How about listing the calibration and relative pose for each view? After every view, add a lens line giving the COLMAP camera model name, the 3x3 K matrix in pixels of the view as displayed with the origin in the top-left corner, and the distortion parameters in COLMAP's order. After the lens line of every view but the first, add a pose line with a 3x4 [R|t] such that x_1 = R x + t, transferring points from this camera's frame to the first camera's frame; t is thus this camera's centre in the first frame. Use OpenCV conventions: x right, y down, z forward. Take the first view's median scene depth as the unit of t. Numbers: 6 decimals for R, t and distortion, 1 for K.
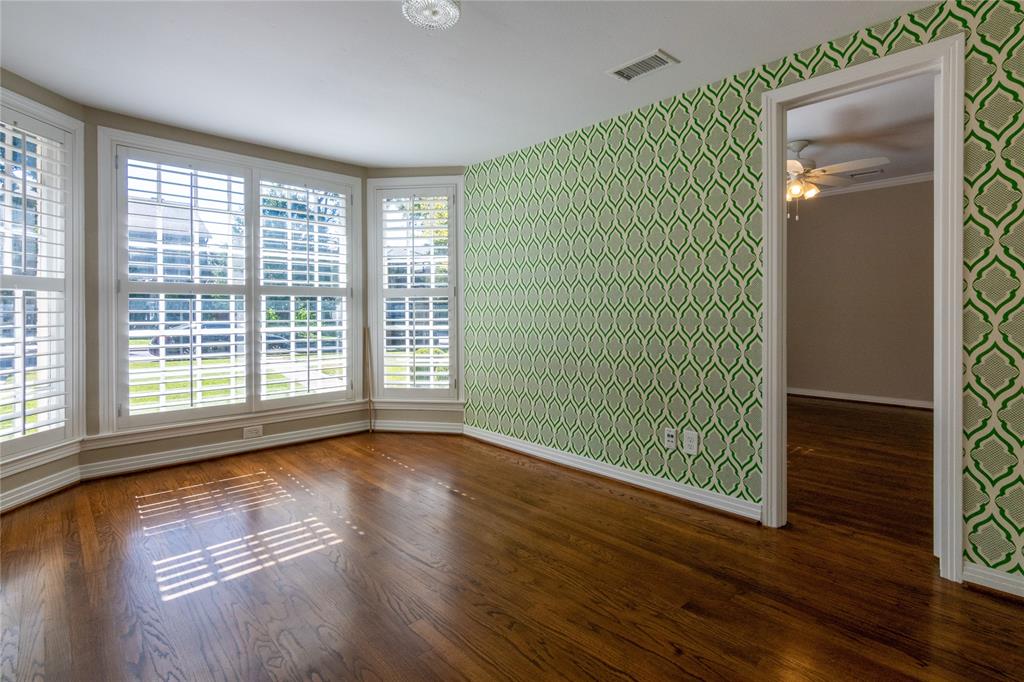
lens RADIAL K [[509.9, 0, 514.1], [0, 509.9, 320.7], [0, 0, 1]] dist [-0.000668, -0.000164]
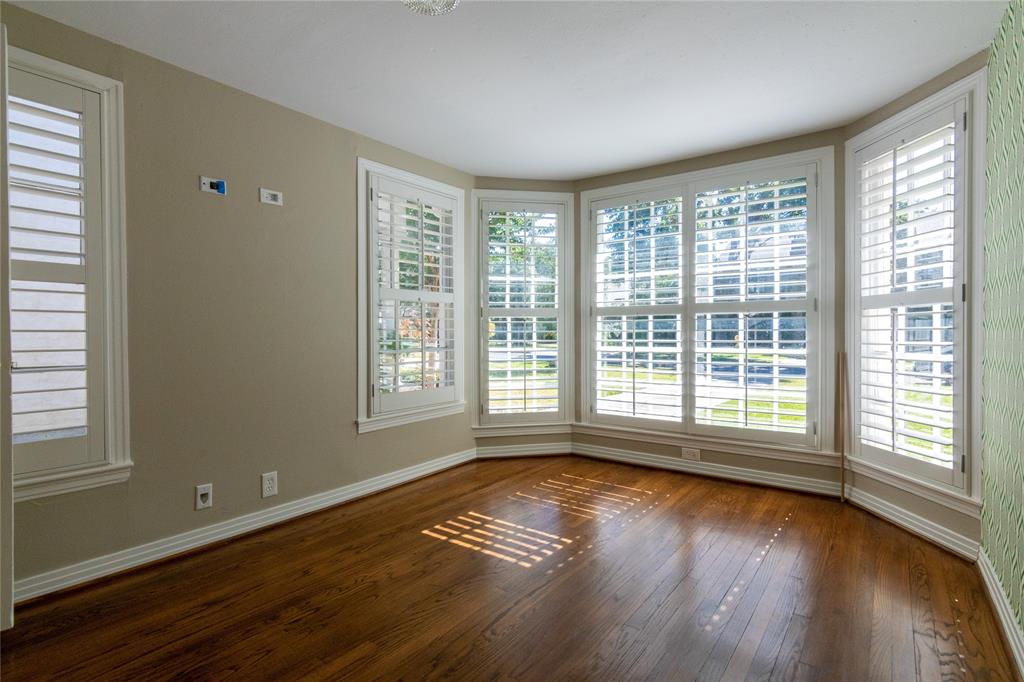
lens RADIAL K [[495.9, 0, 512.0], [0, 495.9, 341.0], [0, 0, 1]] dist [0.001641, 0.000415]
pose [[0.166541, 0.018899, -0.985853, 0.436233], [-0.014829, 0.999751, 0.016660, -0.010960], [0.985923, 0.011845, 0.166780, 0.602371]]
